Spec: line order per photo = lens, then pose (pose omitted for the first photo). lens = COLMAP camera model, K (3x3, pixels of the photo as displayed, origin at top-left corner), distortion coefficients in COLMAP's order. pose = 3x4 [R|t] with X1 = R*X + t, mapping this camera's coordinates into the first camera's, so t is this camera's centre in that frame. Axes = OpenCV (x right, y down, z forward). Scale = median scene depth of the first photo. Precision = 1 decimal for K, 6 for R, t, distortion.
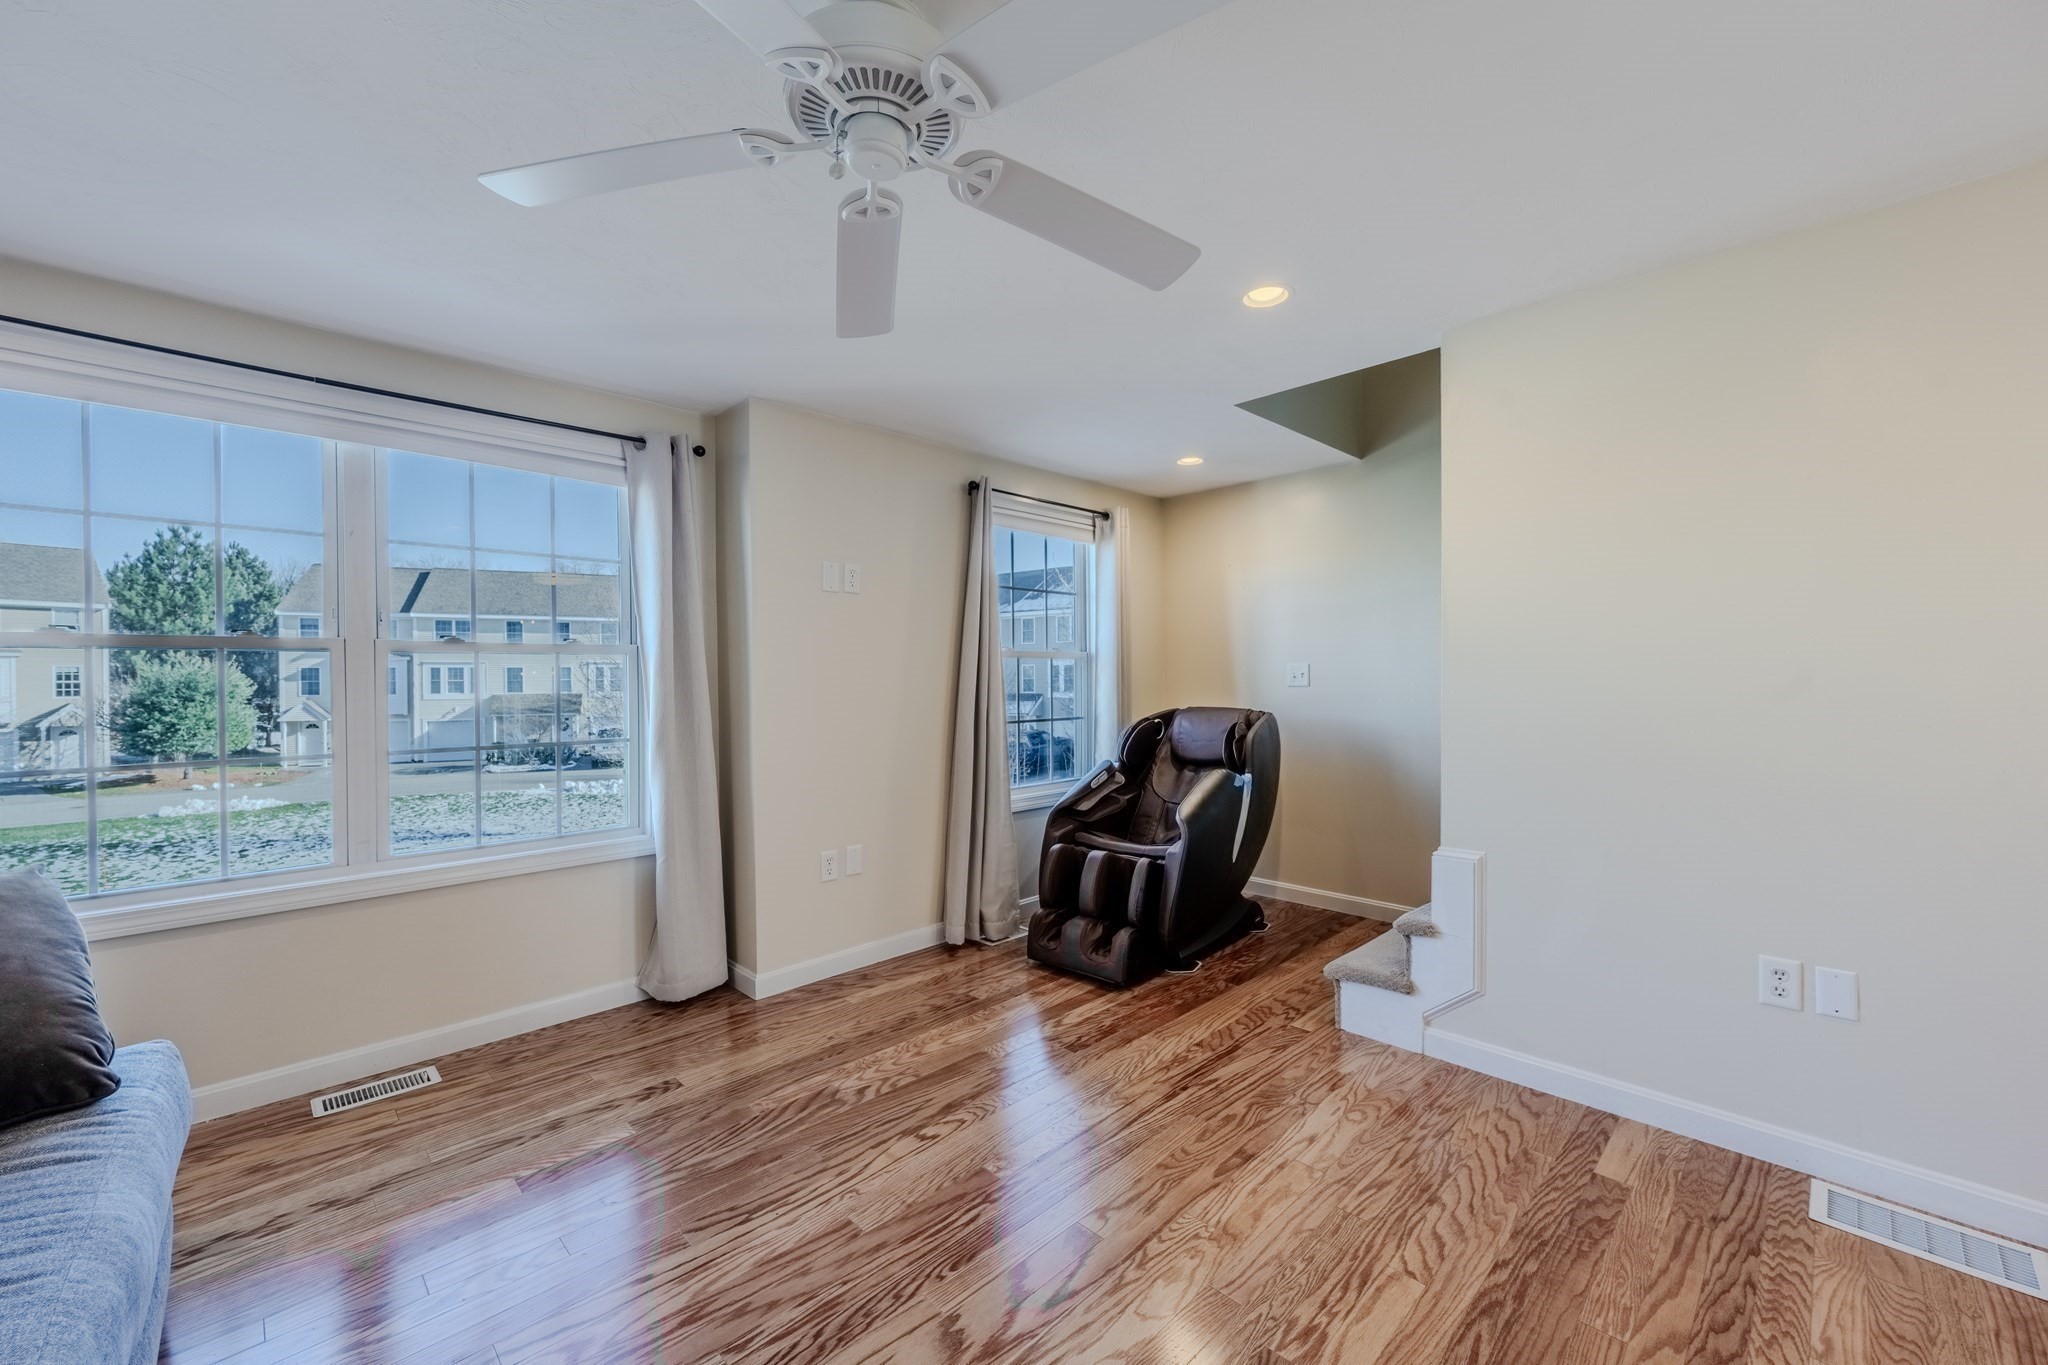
lens RADIAL K [[814.6, 0, 997.1], [0, 814.6, 675.6], [0, 0, 1]] dist [0.001166, -0.000127]
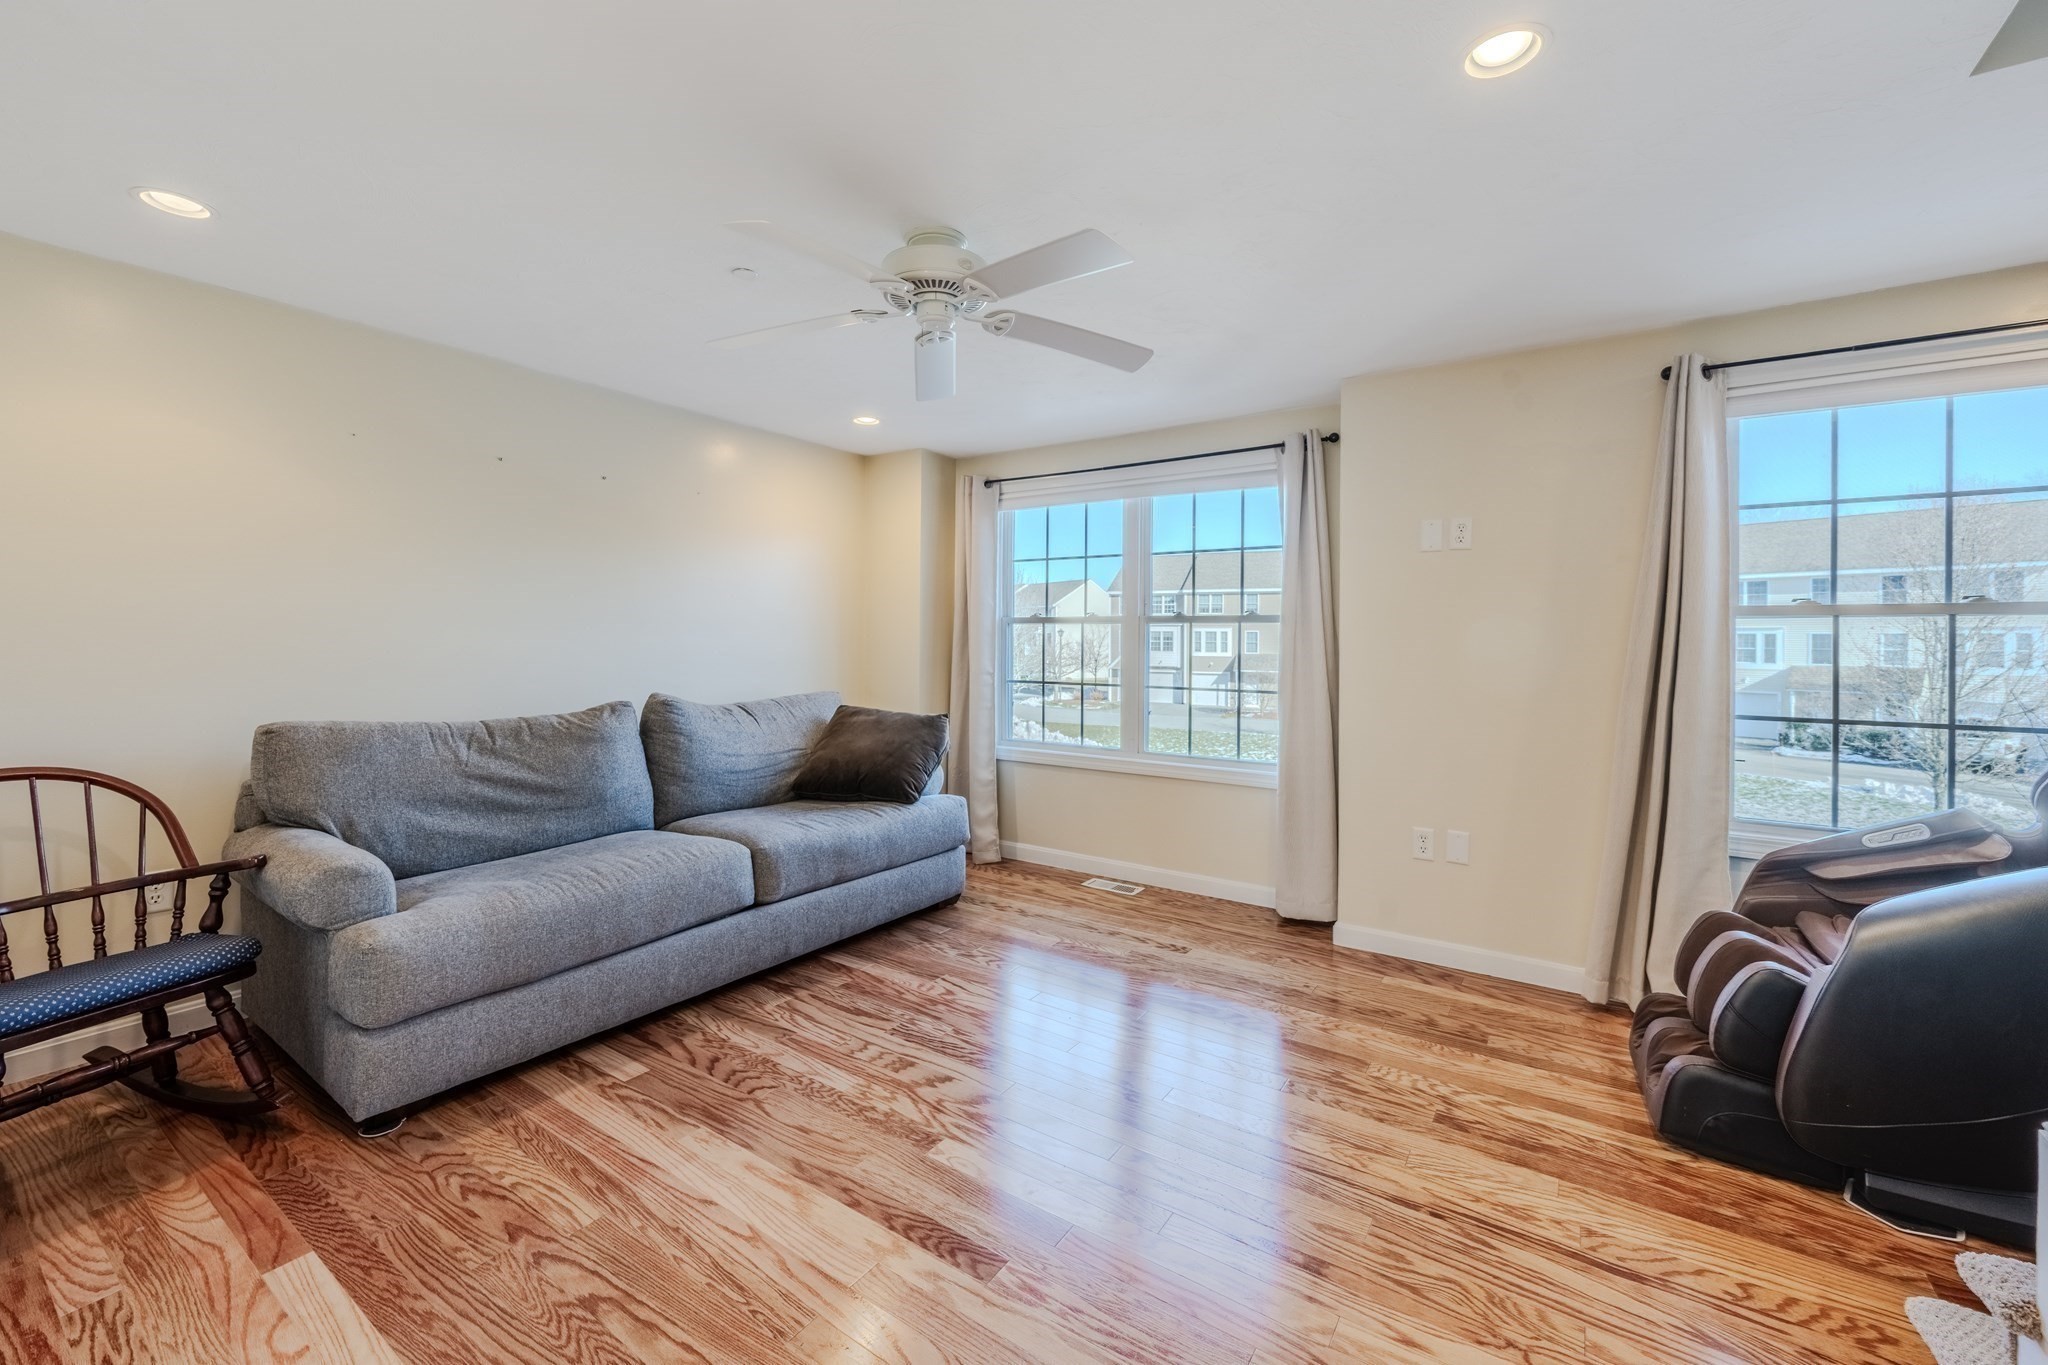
lens RADIAL K [[791.5, 0, 1002.7], [0, 791.5, 648.8], [0, 0, 1]] dist [0.000188, -0.000094]
pose [[0.201444, 0.017712, -0.979340, 0.746529], [-0.009327, 0.999826, 0.016164, -0.002990], [0.979456, 0.005878, 0.201574, 0.430177]]
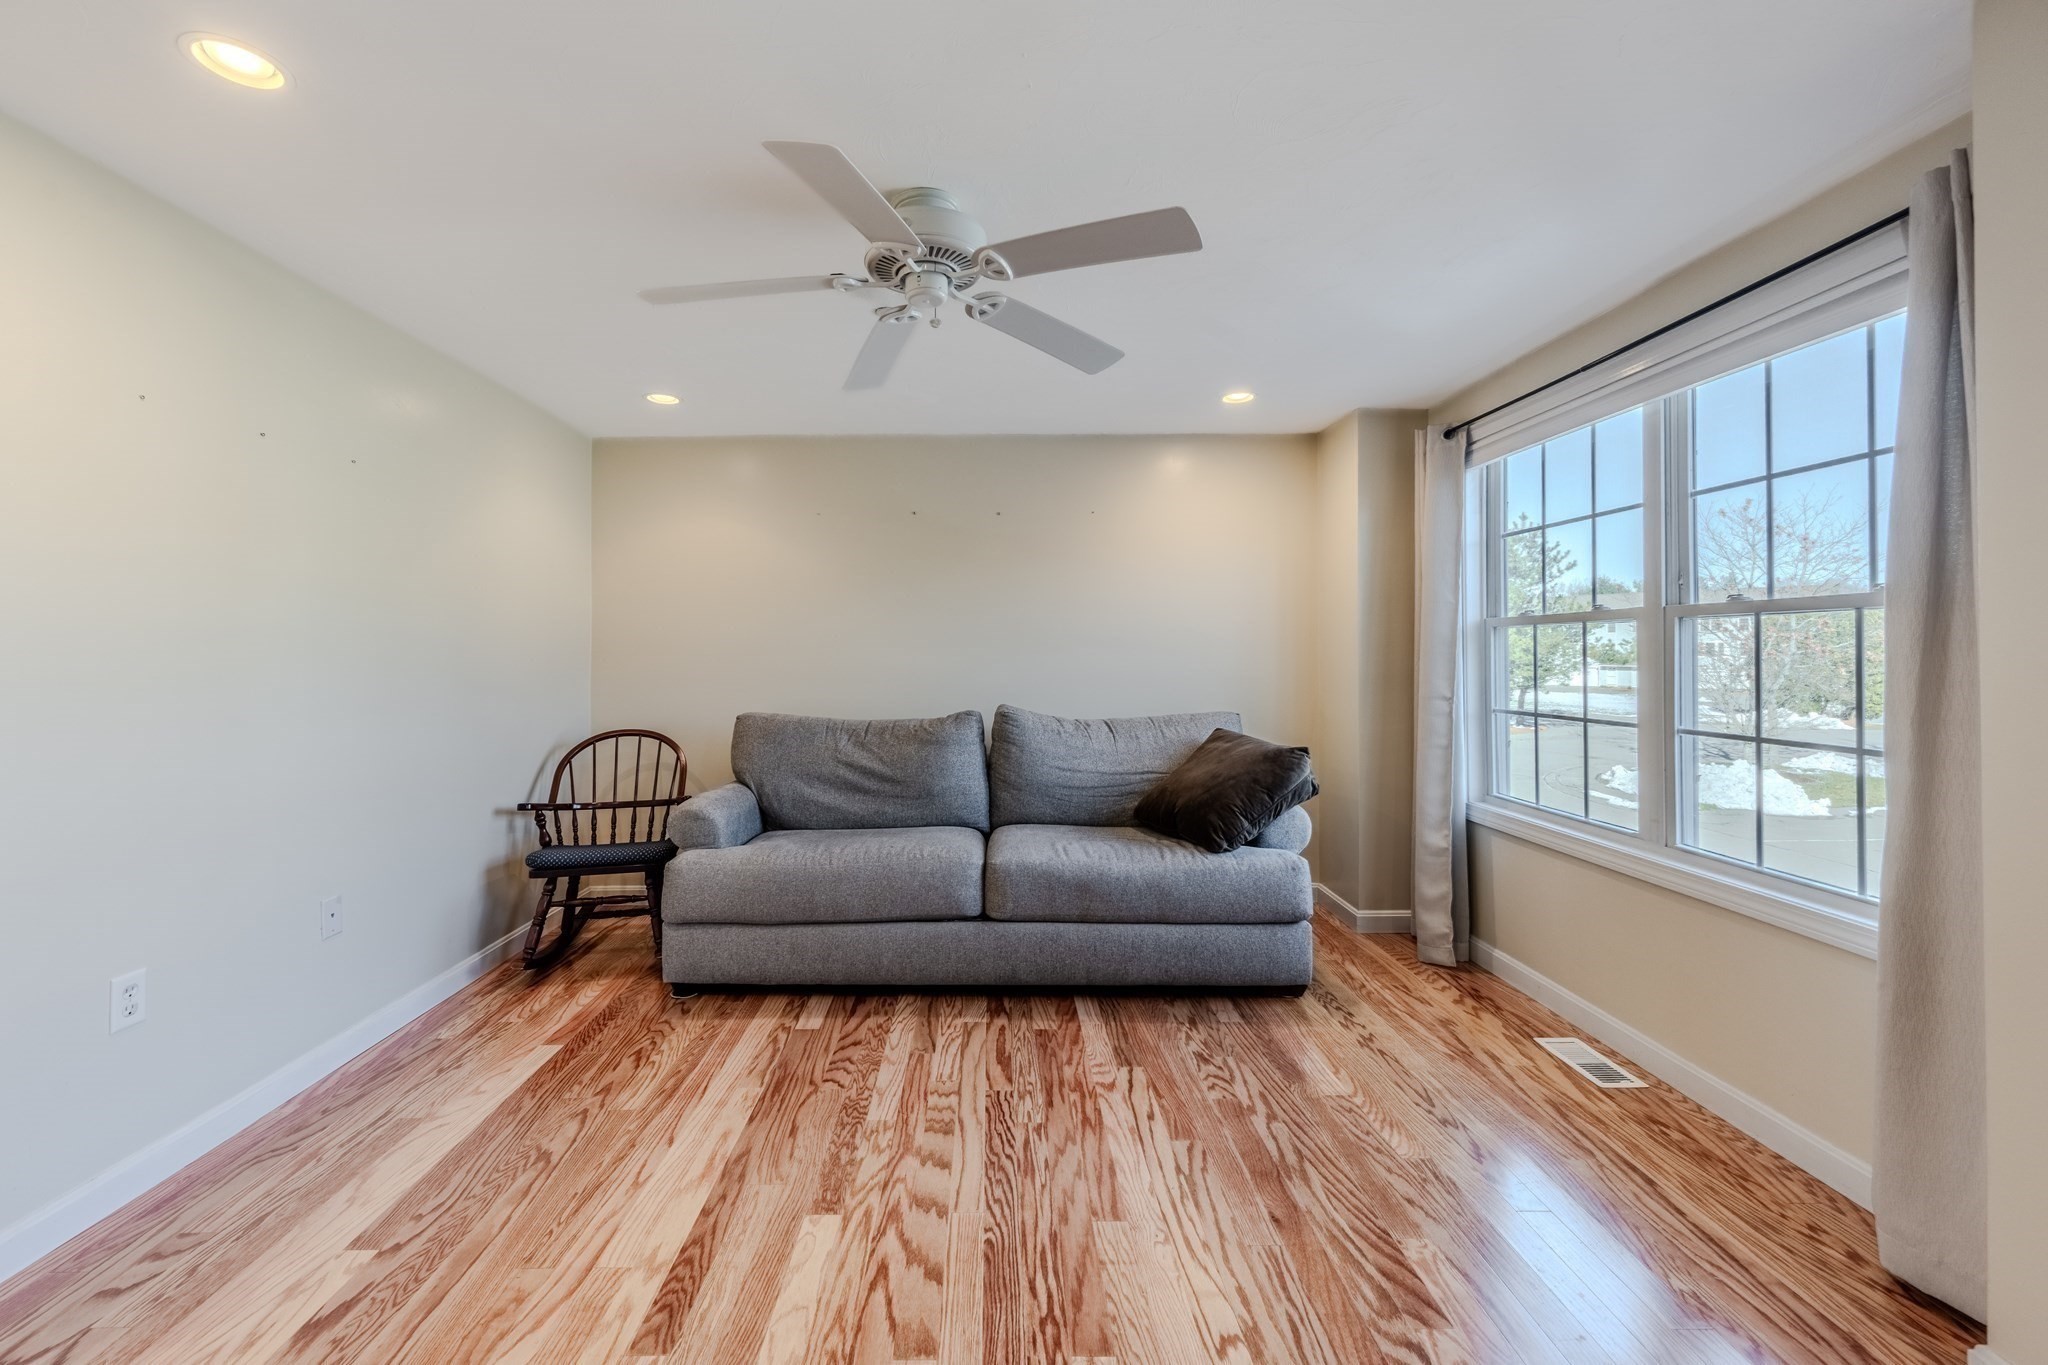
lens RADIAL K [[791.5, 0, 1002.7], [0, 791.5, 648.8], [0, 0, 1]] dist [0.000188, -0.000094]
pose [[-0.662853, 0.004355, -0.748737, 0.424006], [0.008156, 0.999966, -0.001404, -0.001901], [0.748705, -0.007038, -0.662866, 1.065153]]
